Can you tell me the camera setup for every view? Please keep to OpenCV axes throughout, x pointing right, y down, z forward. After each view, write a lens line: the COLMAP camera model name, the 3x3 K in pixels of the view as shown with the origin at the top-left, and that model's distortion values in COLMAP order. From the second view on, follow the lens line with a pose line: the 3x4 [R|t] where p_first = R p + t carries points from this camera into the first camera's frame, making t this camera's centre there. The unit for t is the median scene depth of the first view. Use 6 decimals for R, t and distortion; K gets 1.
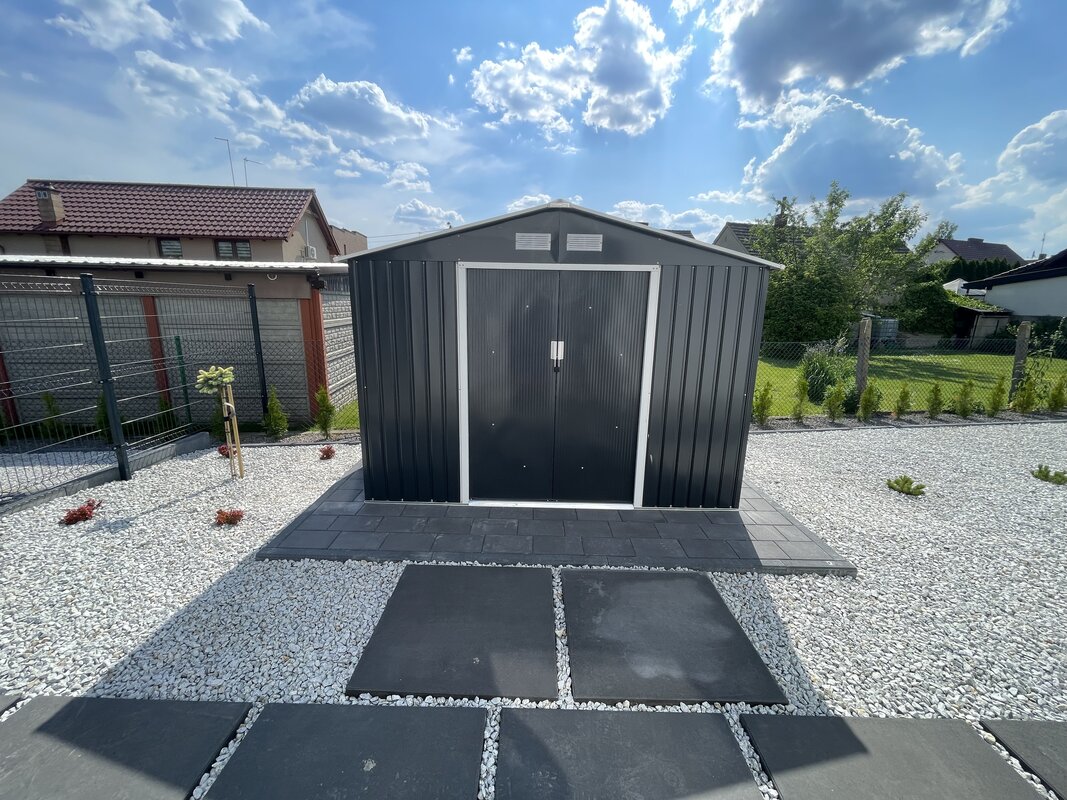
lens RADIAL K [[430.5, 0, 533.5], [0, 430.5, 400.0], [0, 0, 1]] dist [-0.000437, 0.000313]
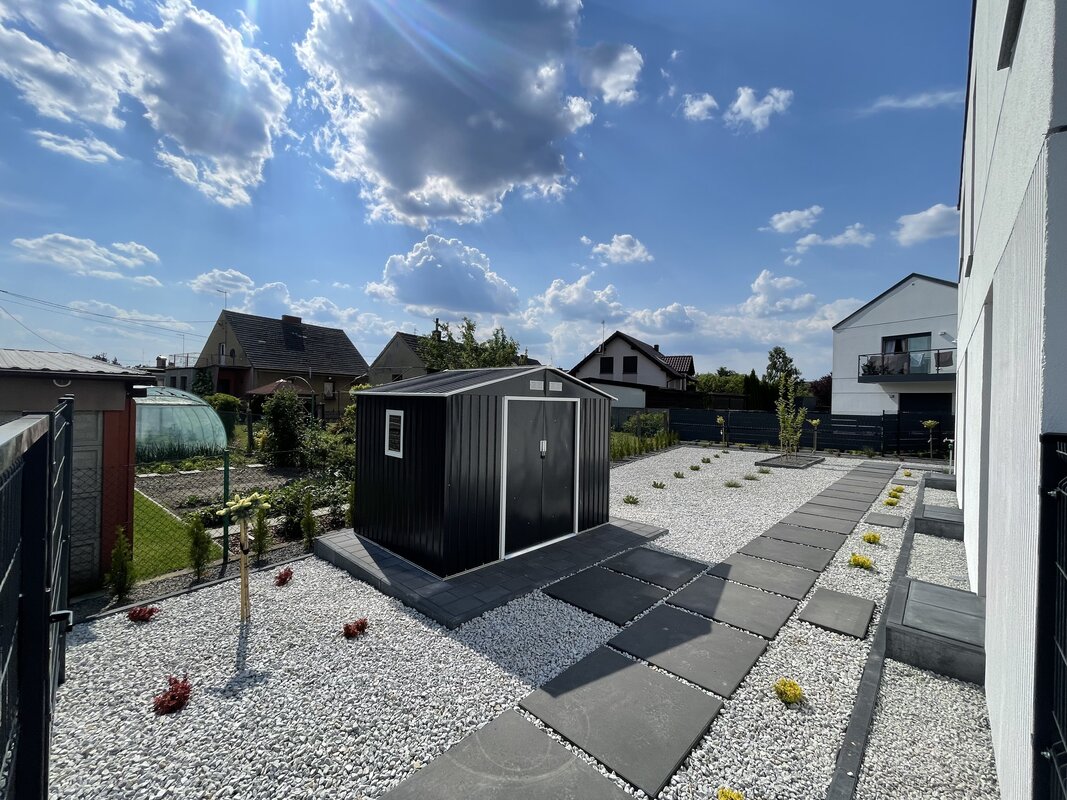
lens RADIAL K [[426.6, 0, 536.8], [0, 426.6, 381.4], [0, 0, 1]] dist [-0.001729, 0.000042]
pose [[0.678509, 0.031185, 0.733930, -1.279154], [0.150064, 0.972146, -0.180039, -0.066462], [-0.719101, 0.232294, 0.654930, -0.154953]]
